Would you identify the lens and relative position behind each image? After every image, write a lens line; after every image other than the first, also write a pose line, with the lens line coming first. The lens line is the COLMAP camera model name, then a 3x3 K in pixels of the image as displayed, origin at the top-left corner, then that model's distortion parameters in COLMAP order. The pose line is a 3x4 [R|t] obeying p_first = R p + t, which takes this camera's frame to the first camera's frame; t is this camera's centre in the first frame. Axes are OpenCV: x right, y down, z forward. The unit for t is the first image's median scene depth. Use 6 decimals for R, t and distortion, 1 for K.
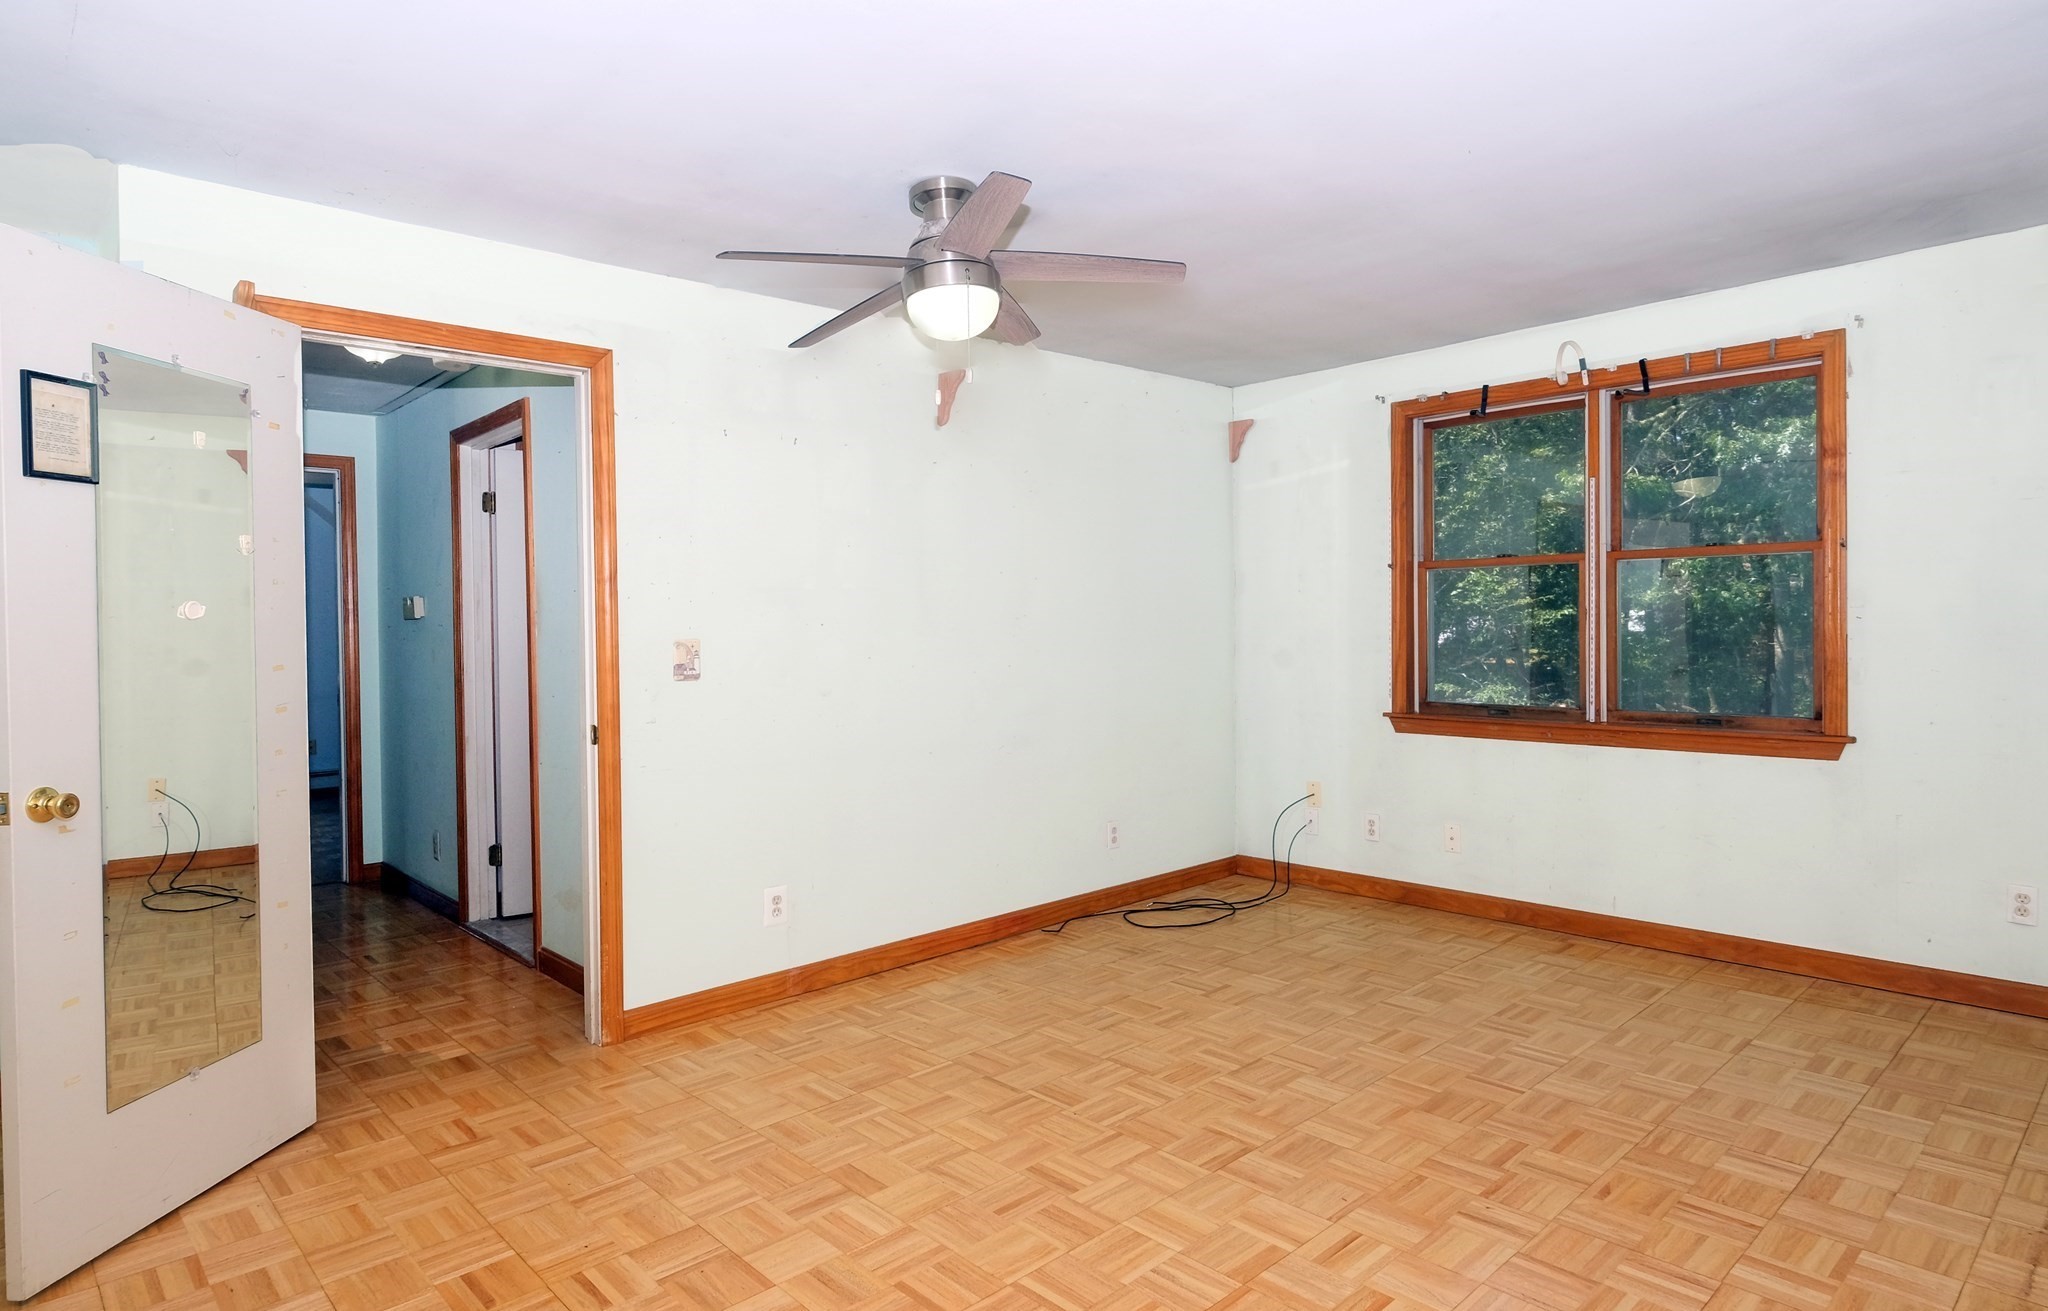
lens RADIAL K [[1129.7, 0, 1016.7], [0, 1129.7, 642.5], [0, 0, 1]] dist [-0.002507, -0.000859]
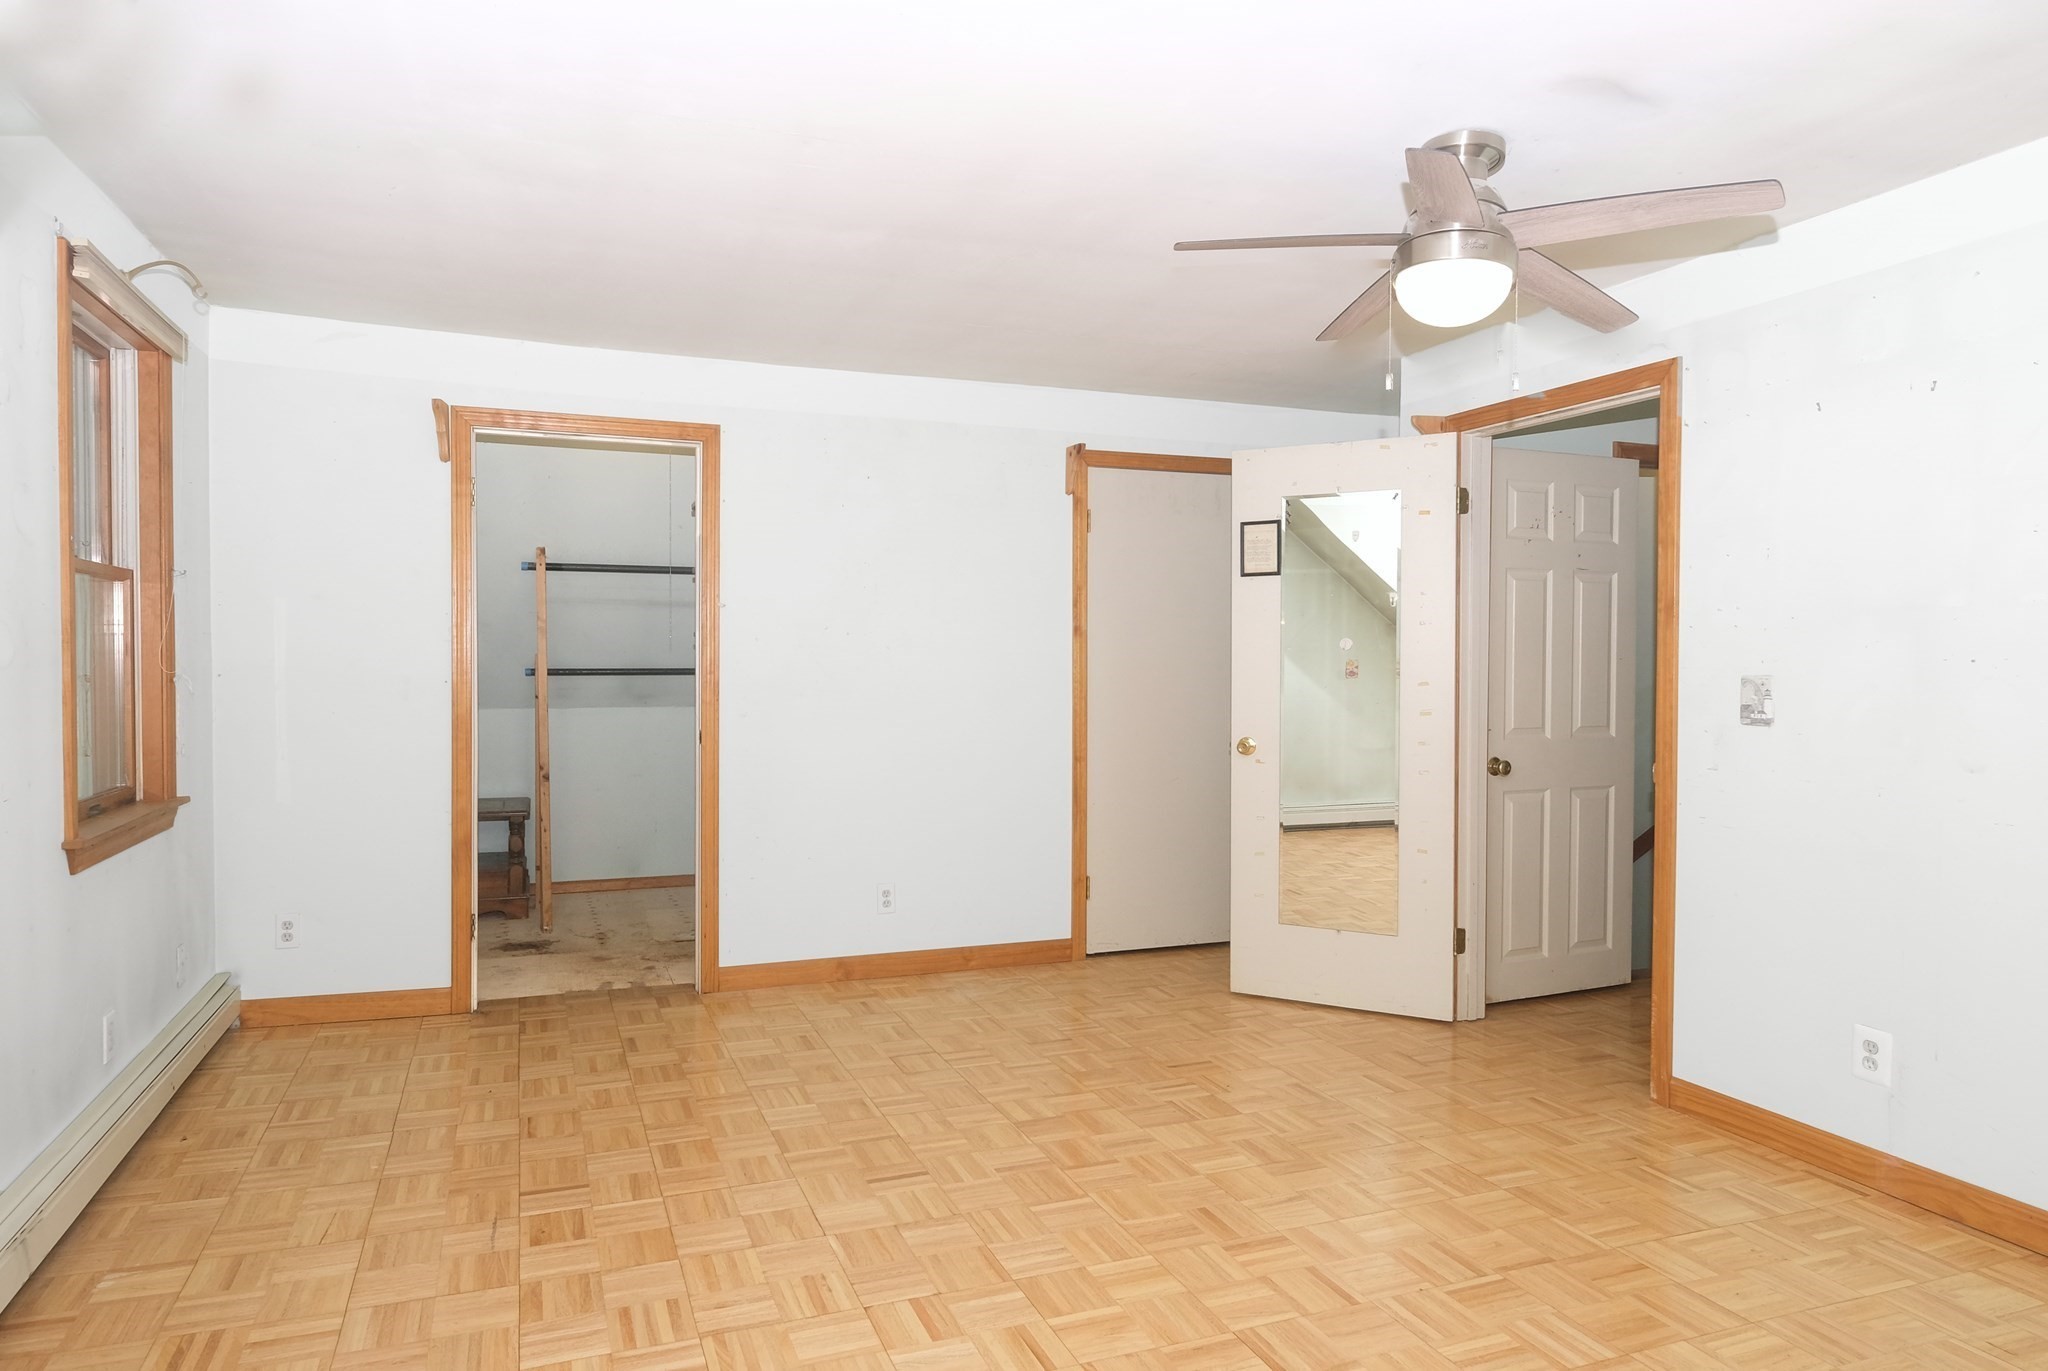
lens RADIAL K [[1243.2, 0, 1012.4], [0, 1243.2, 682.5], [0, 0, 1]] dist [-0.004617, -0.000800]
pose [[-0.359279, 0.033695, -0.932622, 1.101953], [-0.013230, 0.999064, 0.041192, -0.041170], [0.933136, 0.027138, -0.358497, 1.206551]]
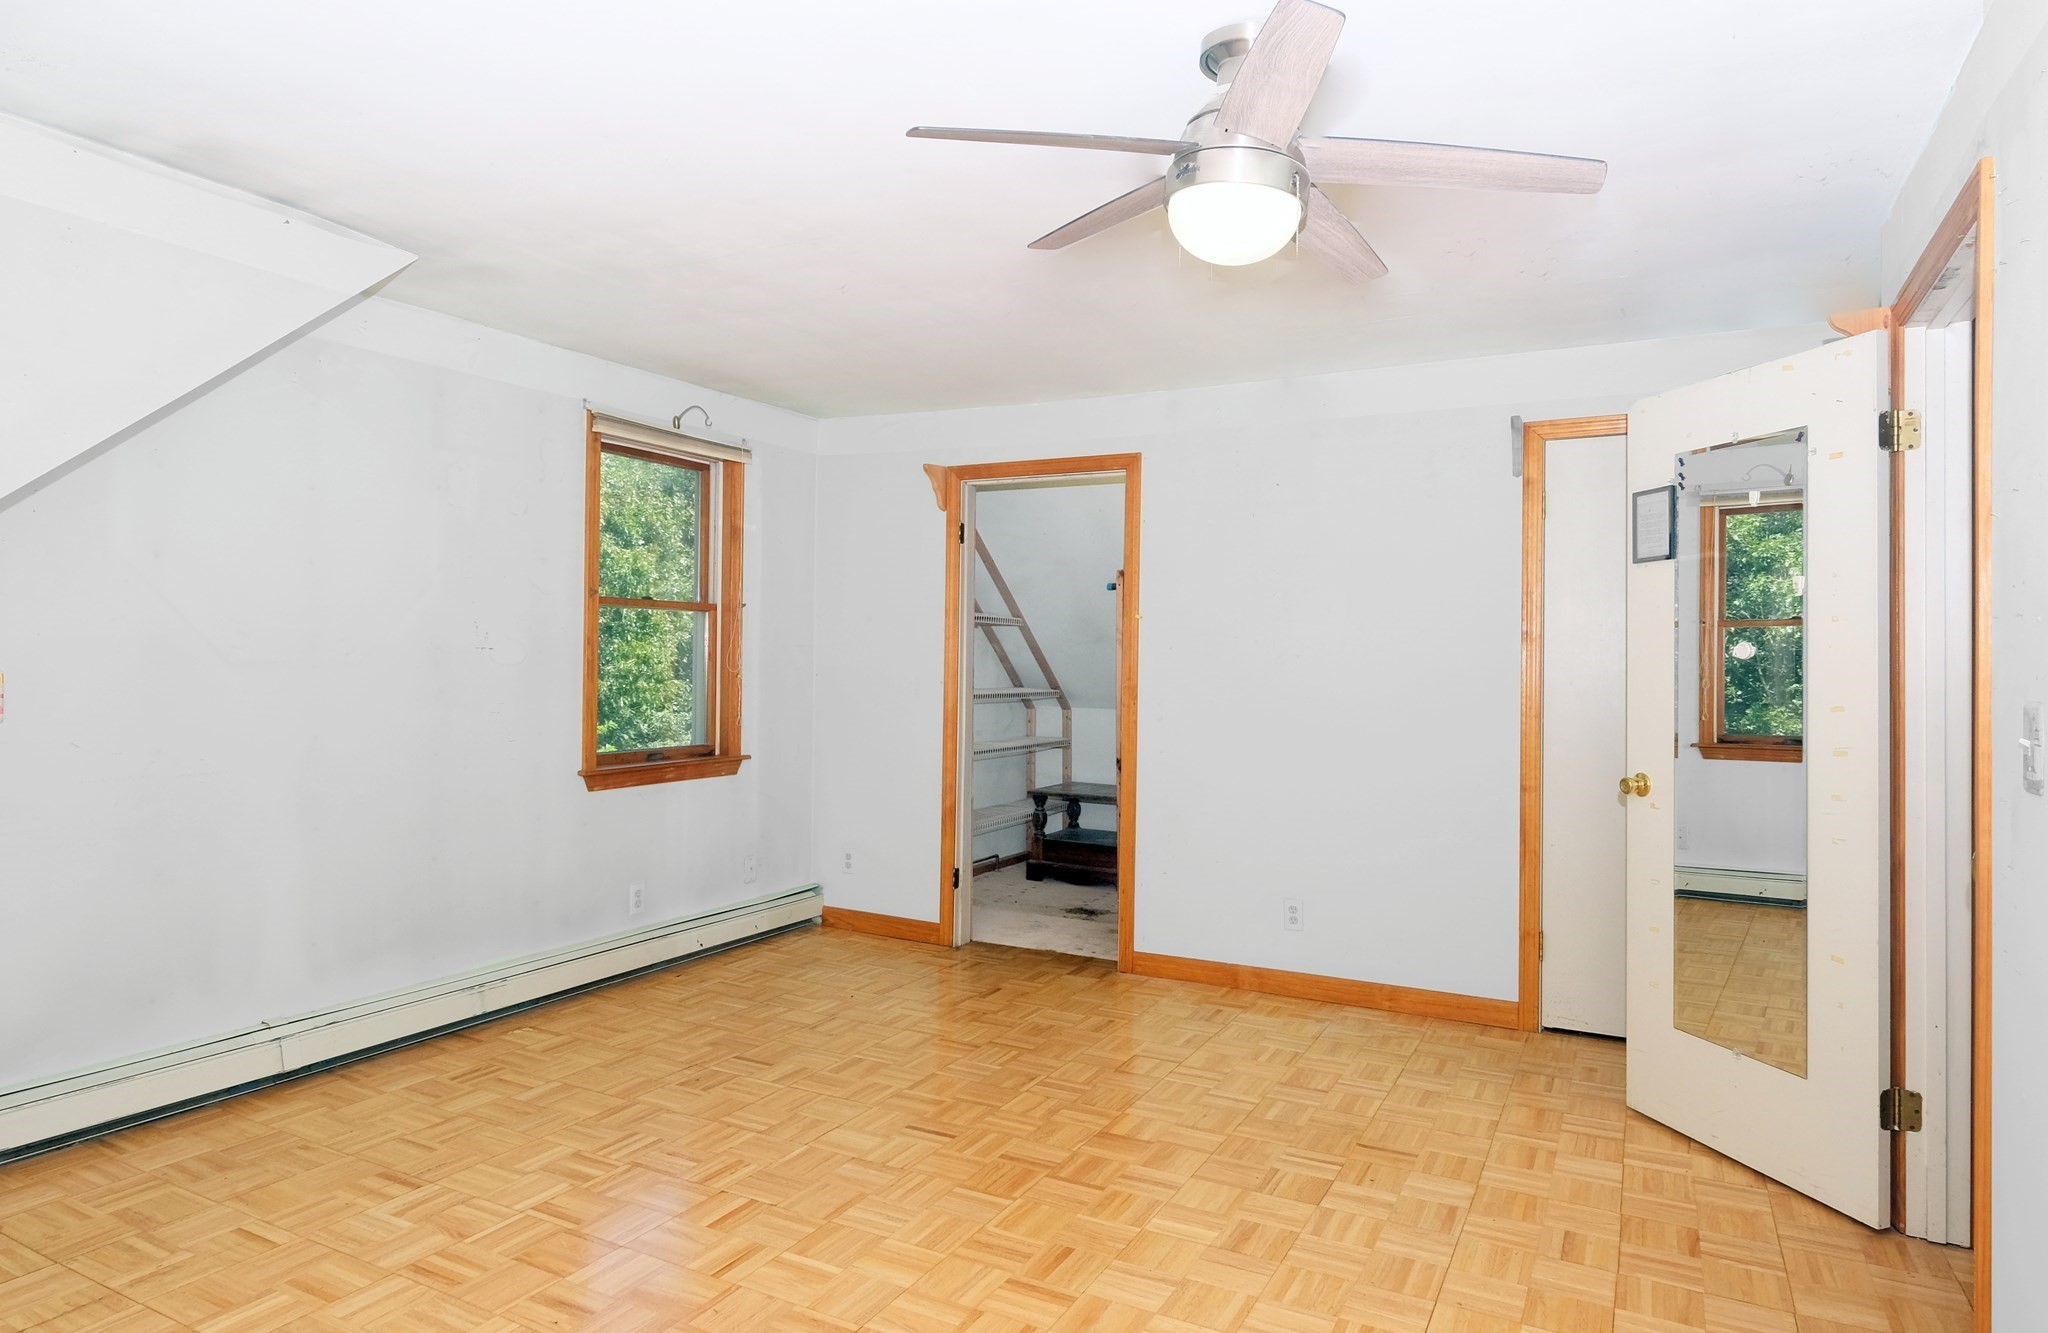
lens RADIAL K [[1245.2, 0, 1024.6], [0, 1245.2, 650.1], [0, 0, 1]] dist [-0.002979, -0.003647]
pose [[-0.943138, 0.002202, -0.332395, 0.379211], [-0.001590, 0.999937, 0.011136, -0.042273], [0.332399, 0.011031, -0.943074, 1.973596]]
